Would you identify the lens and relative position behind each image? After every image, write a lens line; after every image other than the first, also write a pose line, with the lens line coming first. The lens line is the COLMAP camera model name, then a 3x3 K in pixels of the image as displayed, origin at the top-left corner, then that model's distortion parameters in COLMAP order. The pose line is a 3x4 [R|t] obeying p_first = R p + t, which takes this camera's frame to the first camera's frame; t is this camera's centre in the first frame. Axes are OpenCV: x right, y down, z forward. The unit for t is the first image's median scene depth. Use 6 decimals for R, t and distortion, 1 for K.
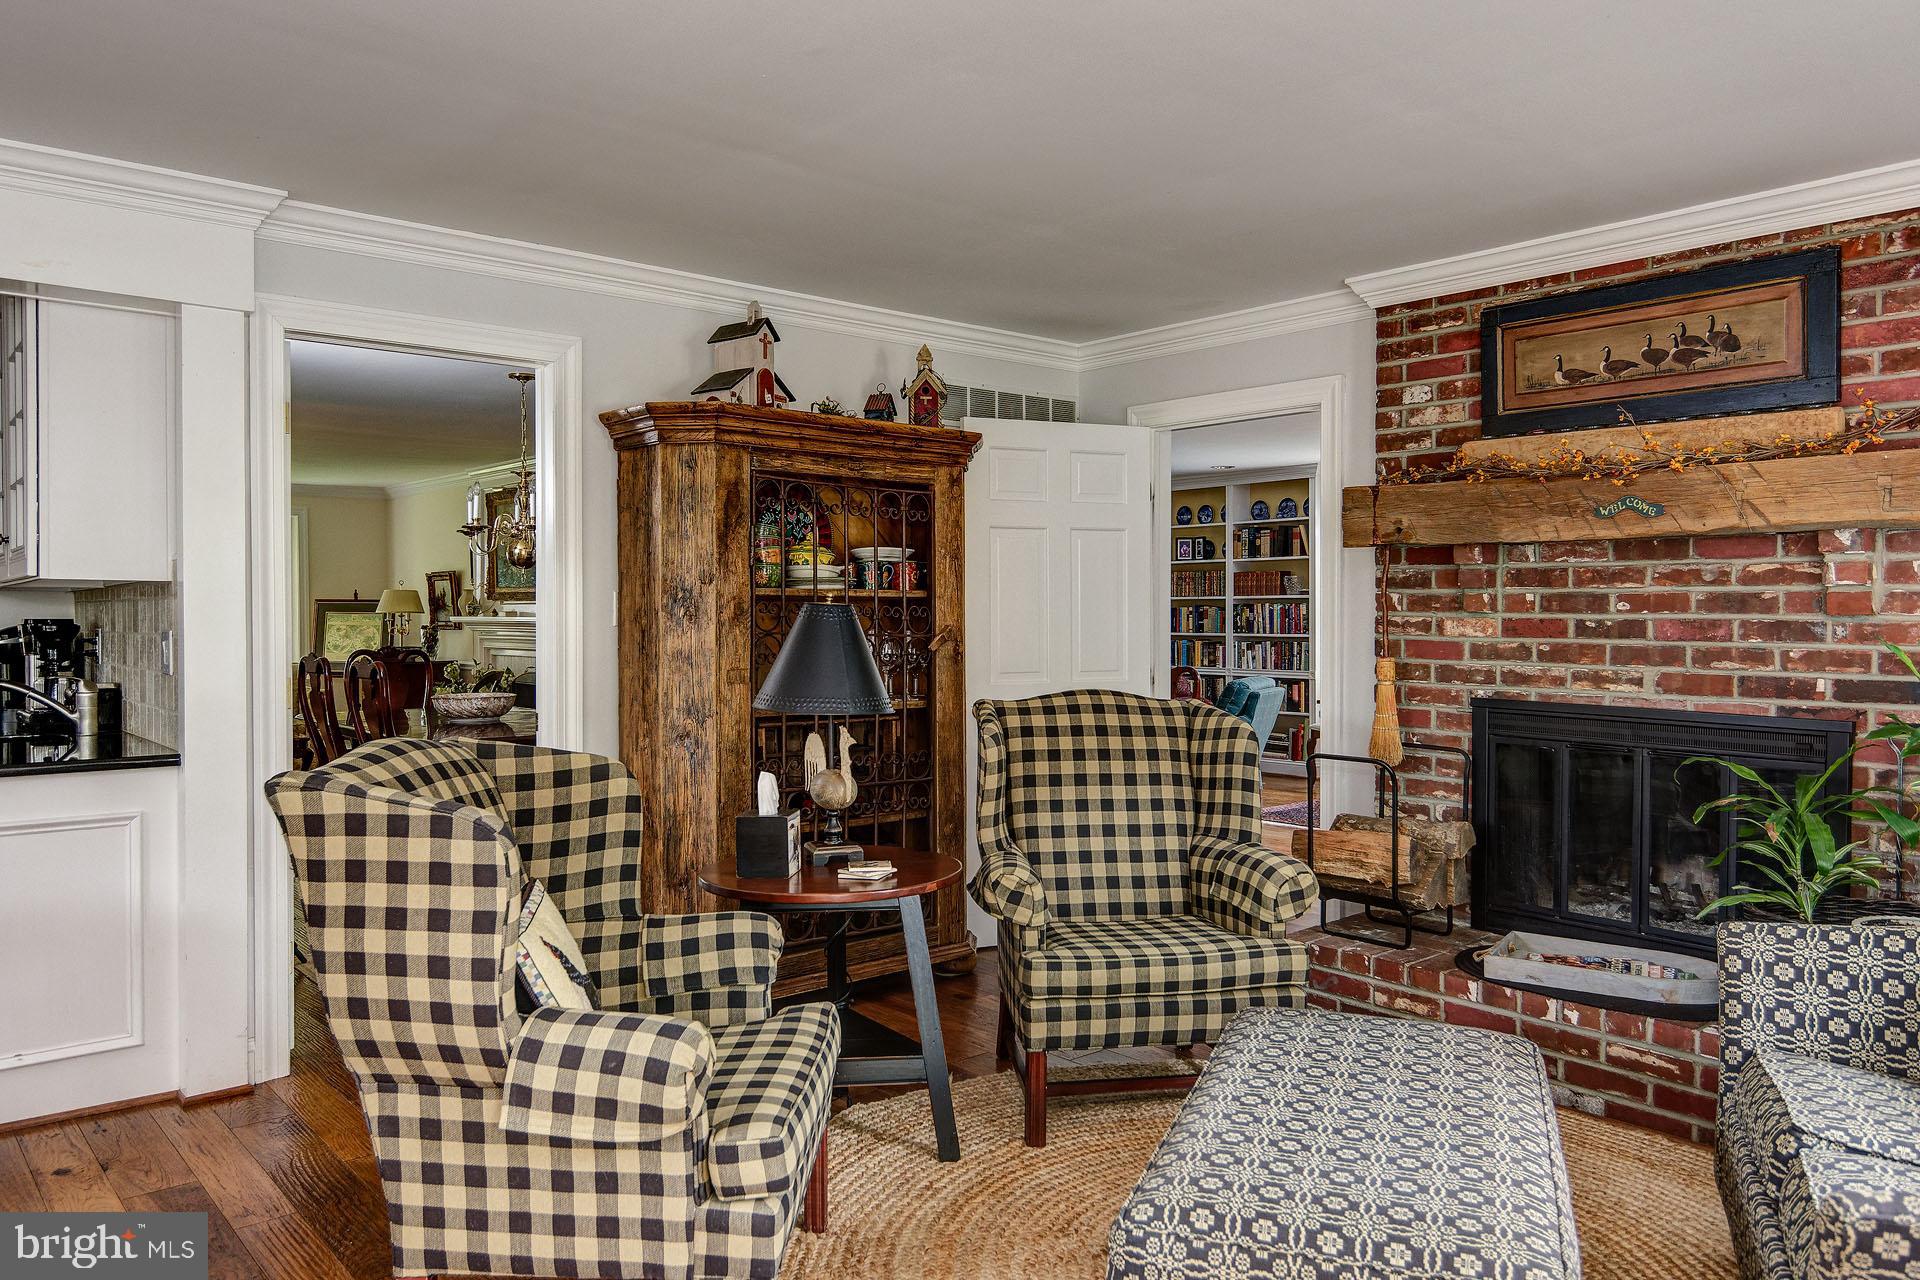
lens RADIAL K [[1366.8, 0, 964.2], [0, 1366.8, 639.9], [0, 0, 1]] dist [0.006733, -0.005340]
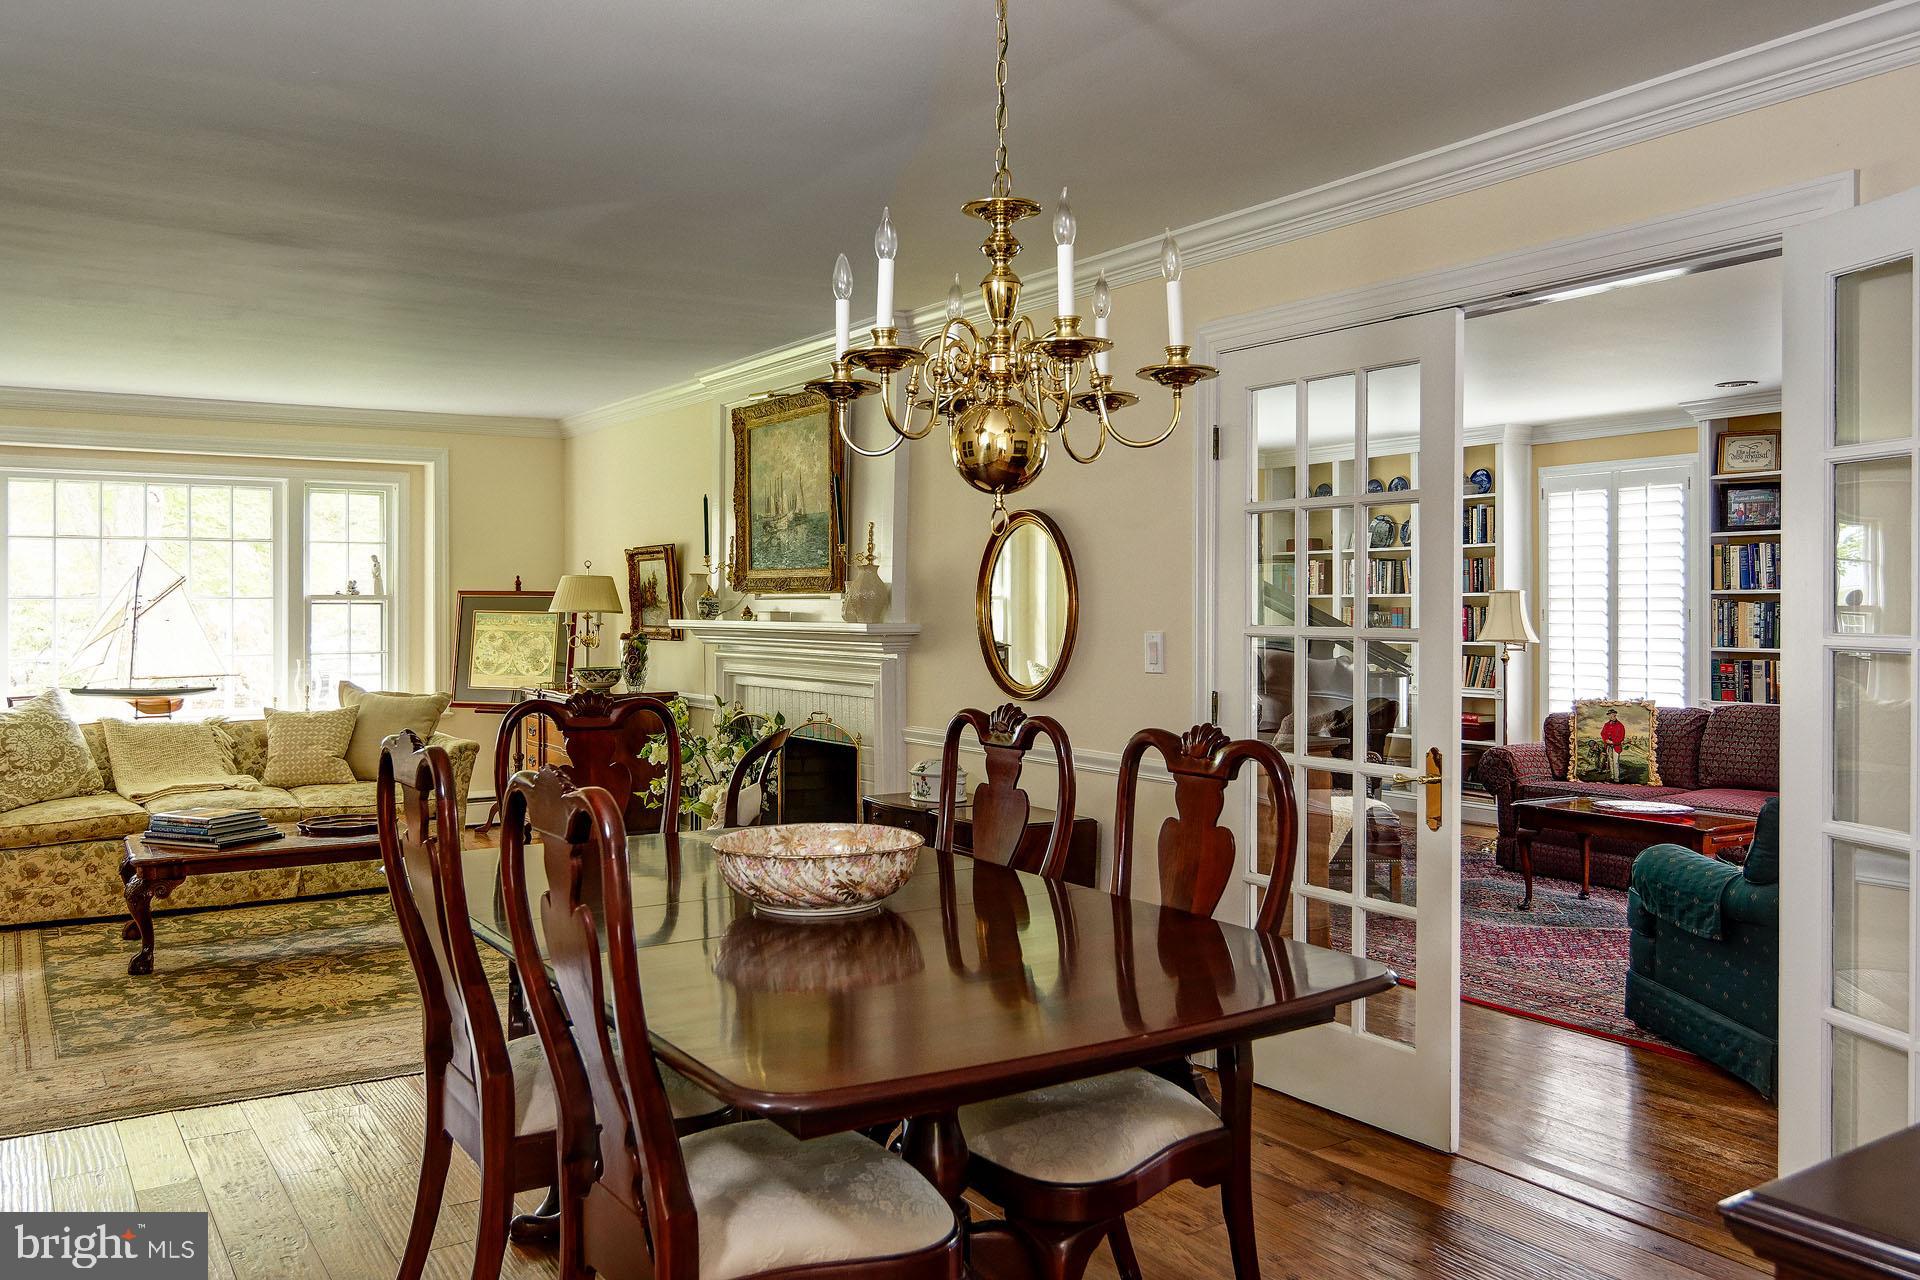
lens RADIAL K [[1505.0, 0, 957.9], [0, 1505.0, 636.6], [0, 0, 1]] dist [0.003994, -0.003147]
pose [[0.991174, 0.004522, -0.132487, -0.177214], [-0.004650, 0.999989, -0.000656, -0.010516], [0.132482, 0.001266, 0.991185, 0.395688]]
